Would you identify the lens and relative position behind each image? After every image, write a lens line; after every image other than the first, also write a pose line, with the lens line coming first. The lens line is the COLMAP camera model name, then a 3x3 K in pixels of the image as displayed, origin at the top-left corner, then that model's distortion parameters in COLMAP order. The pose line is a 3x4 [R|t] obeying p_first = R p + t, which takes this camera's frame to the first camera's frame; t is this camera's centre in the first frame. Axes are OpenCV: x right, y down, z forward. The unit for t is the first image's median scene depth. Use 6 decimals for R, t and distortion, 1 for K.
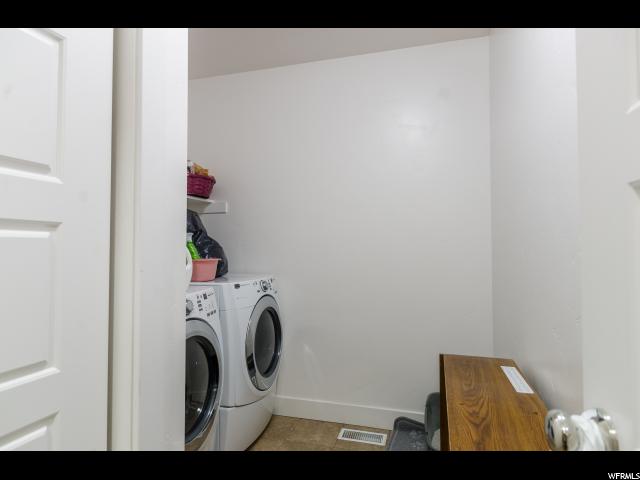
lens RADIAL K [[370.7, 0, 321.6], [0, 370.7, 240.0], [0, 0, 1]] dist [-0.001442, 0.001096]
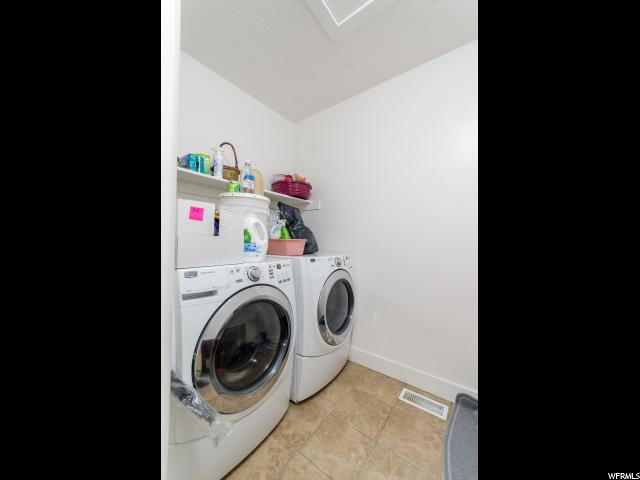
lens RADIAL K [[208.3, 0, 318.7], [0, 208.3, 236.7], [0, 0, 1]] dist [-0.000925, -0.000041]
pose [[0.928027, 0.015103, -0.372206, 0.045632], [-0.016882, 0.999856, -0.001522, 0.038420], [0.372129, 0.007696, 0.928149, 0.301871]]
